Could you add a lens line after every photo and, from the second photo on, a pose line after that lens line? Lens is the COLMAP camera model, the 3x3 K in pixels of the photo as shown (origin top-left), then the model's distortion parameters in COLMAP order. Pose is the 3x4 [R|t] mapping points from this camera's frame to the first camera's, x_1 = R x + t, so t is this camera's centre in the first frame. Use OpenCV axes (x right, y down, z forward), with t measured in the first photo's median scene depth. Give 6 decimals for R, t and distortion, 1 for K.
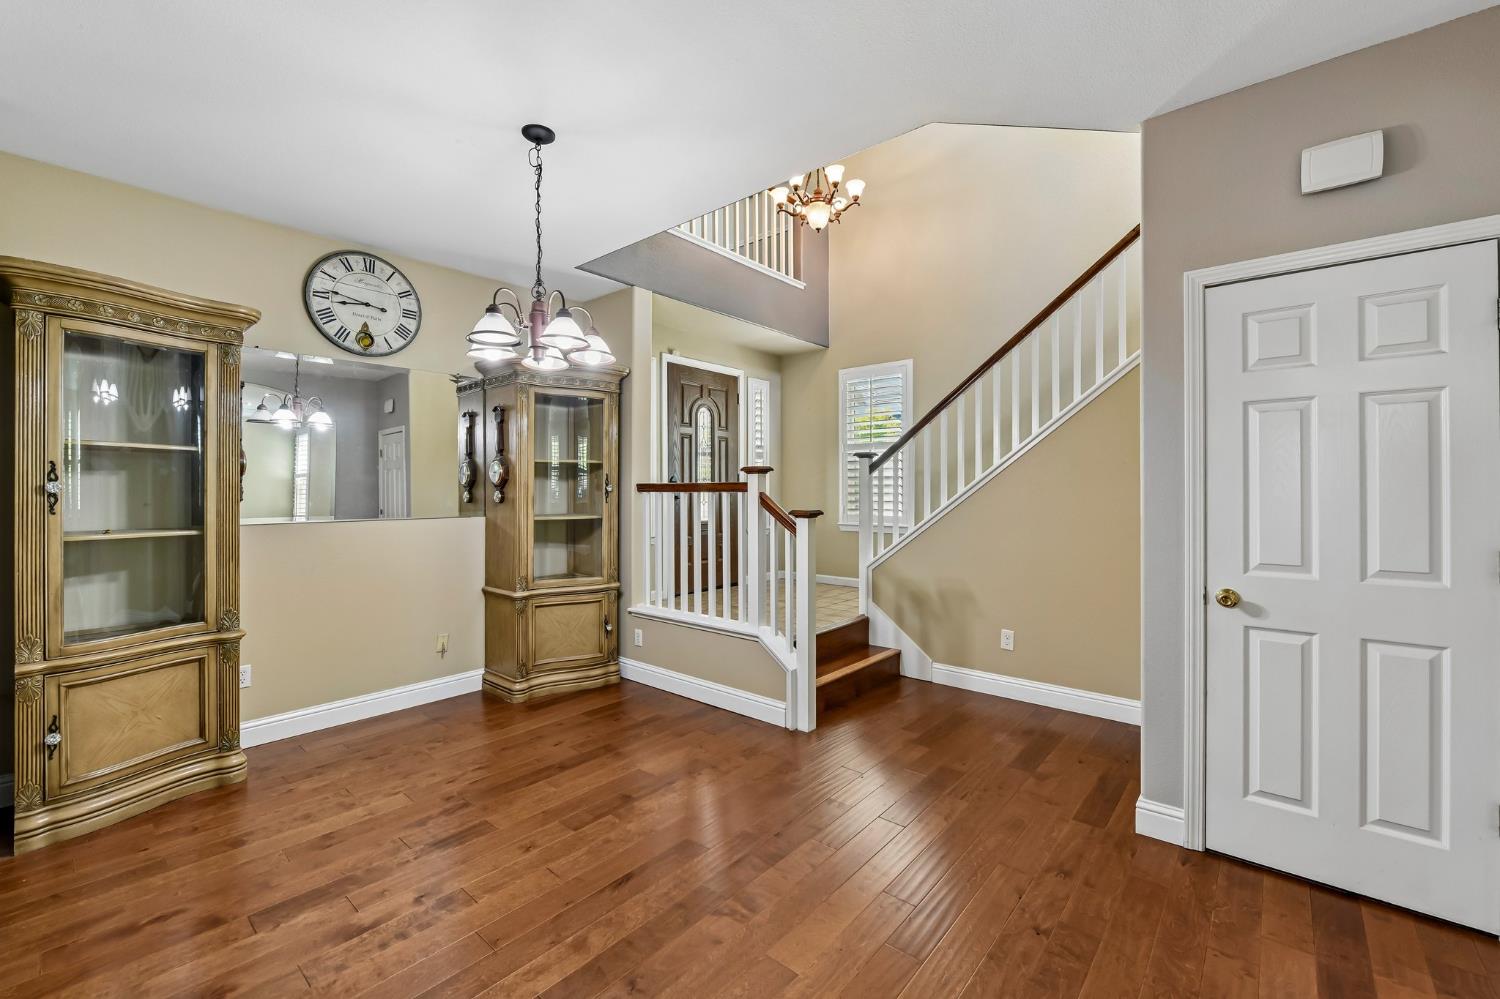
lens RADIAL K [[614.1, 0, 755.2], [0, 614.1, 488.1], [0, 0, 1]] dist [-0.006616, -0.001034]
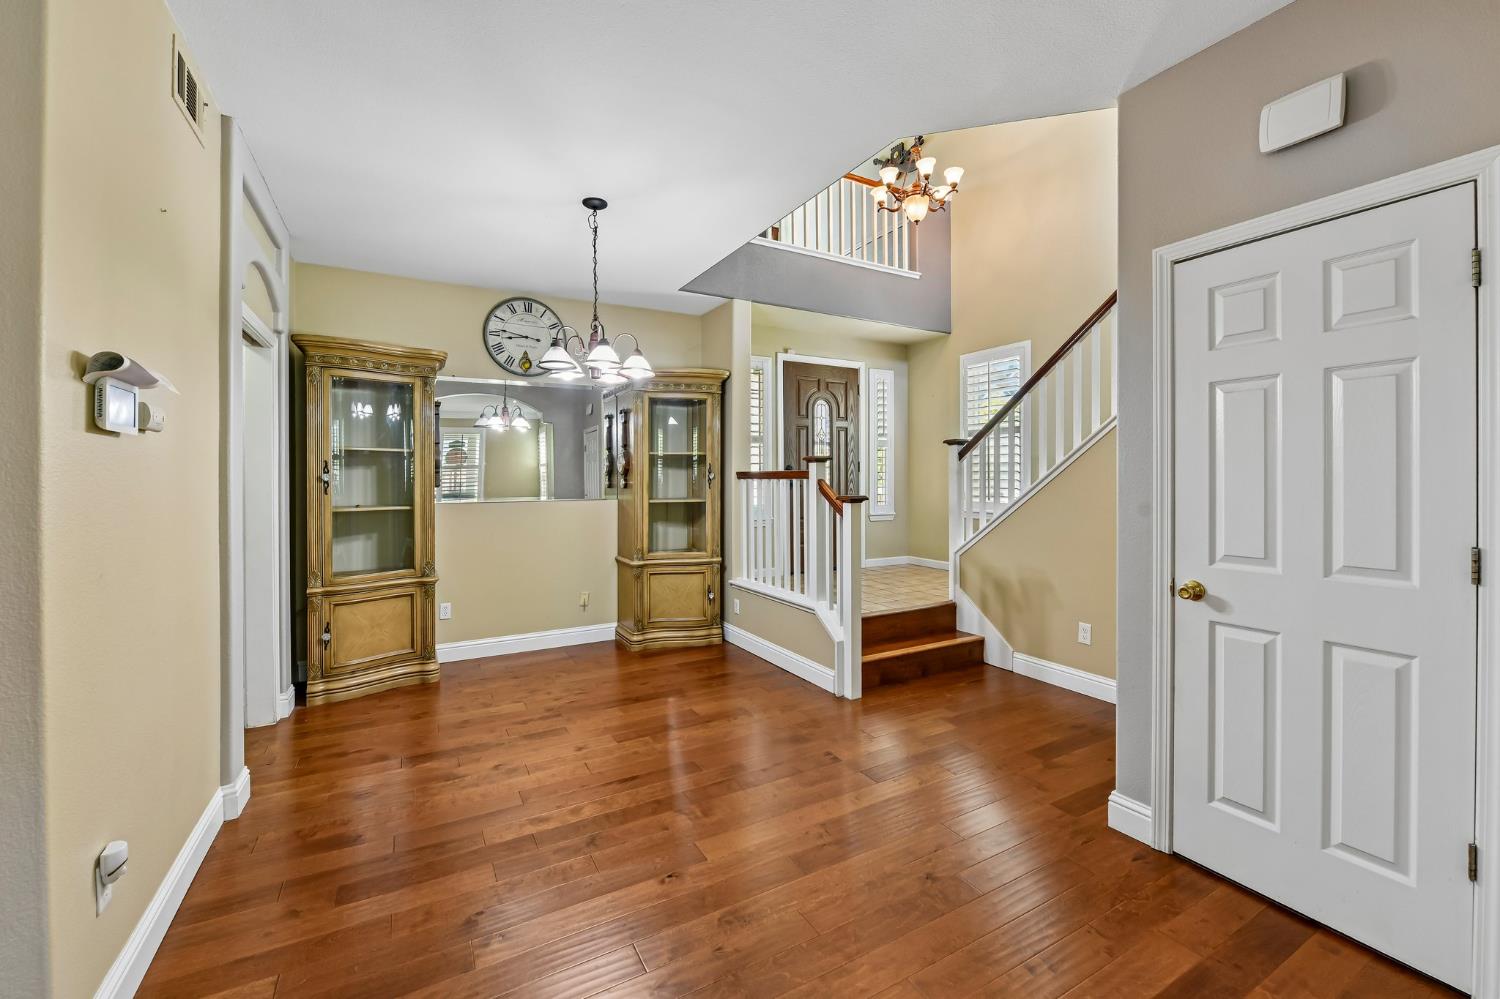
lens RADIAL K [[614.1, 0, 761.8], [0, 614.1, 477.8], [0, 0, 1]] dist [-0.006616, -0.001034]
pose [[0.941223, -0.002680, -0.337775, 0.263424], [0.004397, 0.999981, 0.004316, -0.000950], [0.337757, -0.005548, 0.941217, -0.066127]]
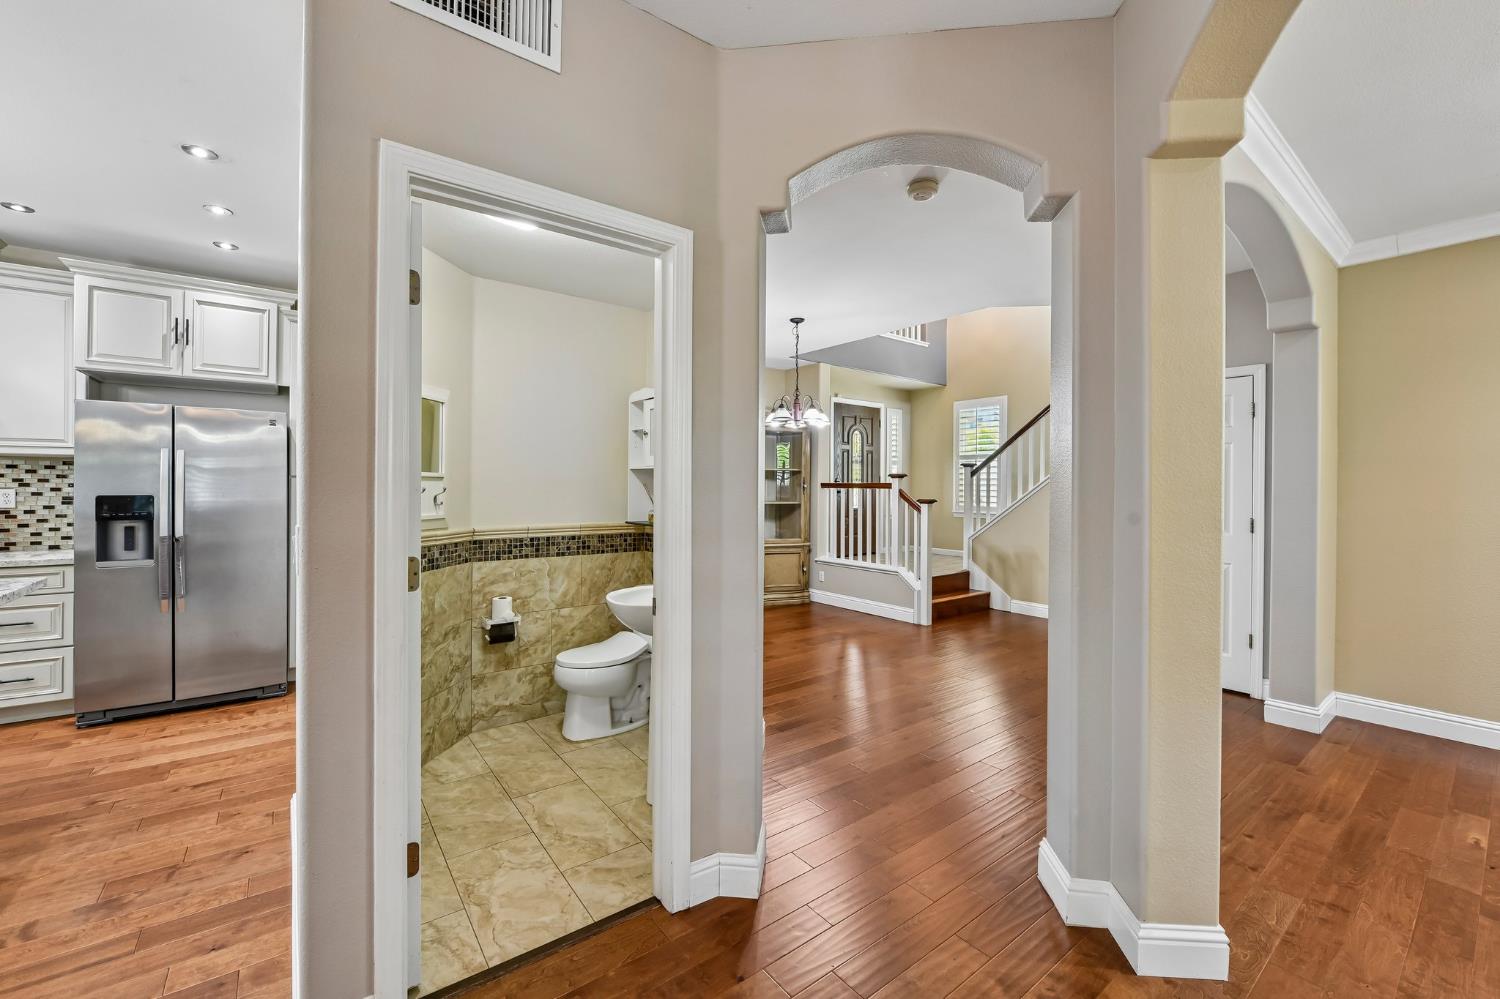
lens RADIAL K [[614.1, 0, 751.4], [0, 614.1, 485.0], [0, 0, 1]] dist [-0.006616, -0.001034]
pose [[0.978895, 0.007863, -0.204214, -0.043127], [-0.007718, 0.999969, 0.001510, -0.003022], [0.204220, 0.000098, 0.978925, -0.711881]]
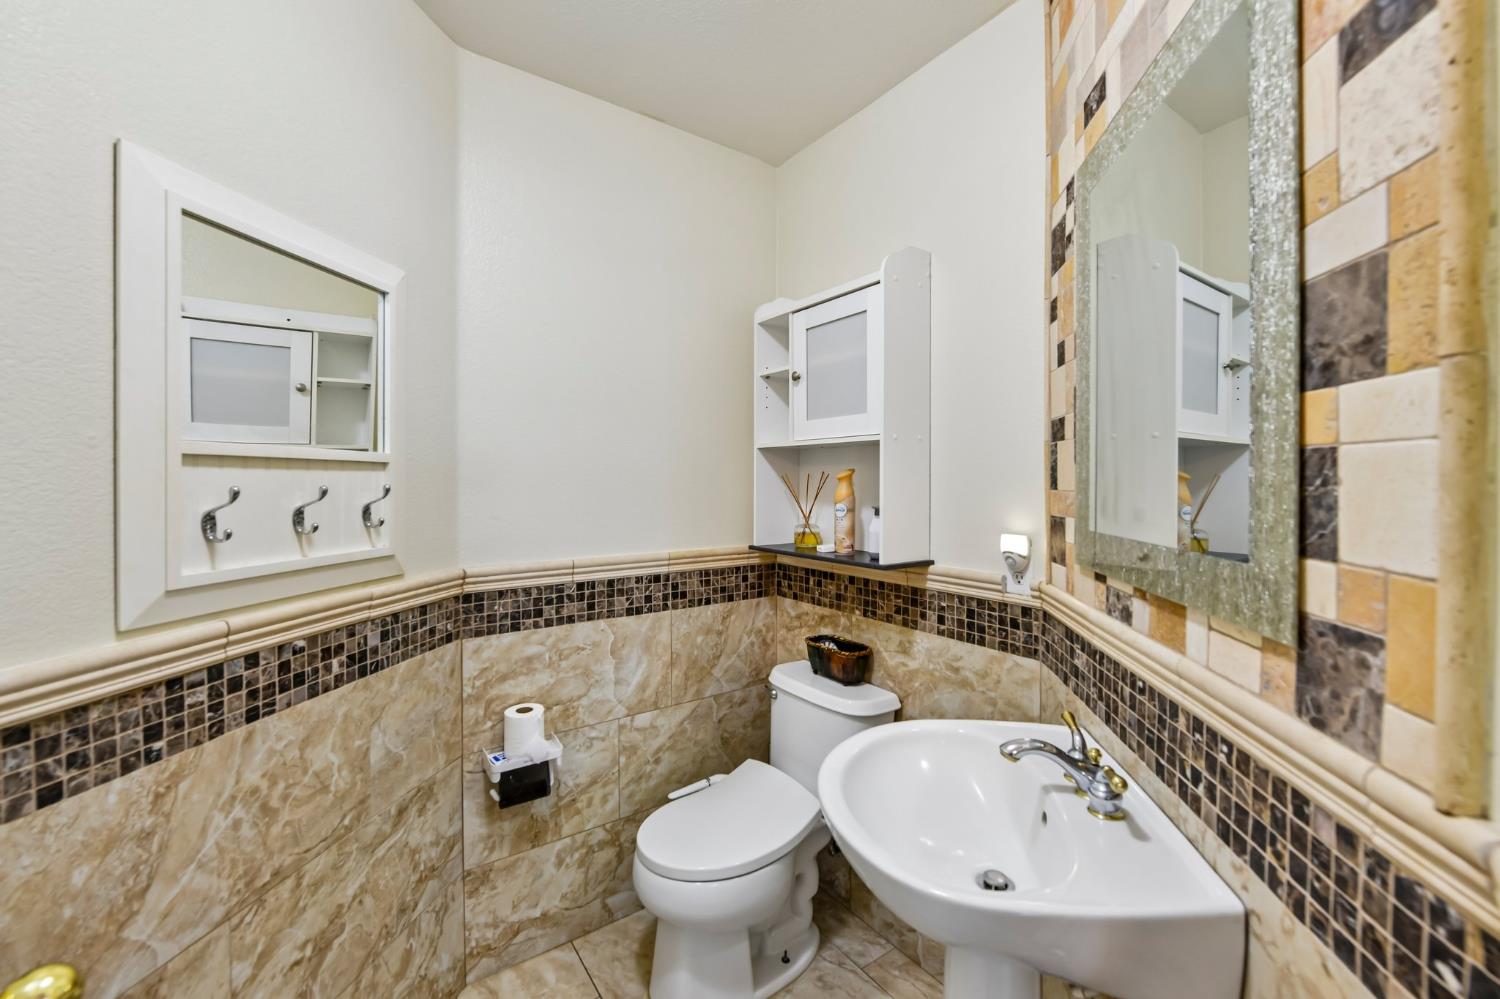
lens RADIAL K [[614.1, 0, 756.0], [0, 614.1, 483.6], [0, 0, 1]] dist [-0.006616, -0.001034]
pose [[0.973009, 0.001169, -0.230764, -0.309820], [0.000731, 0.999967, 0.008146, 0.000591], [0.230766, -0.008095, 0.972976, -0.309577]]
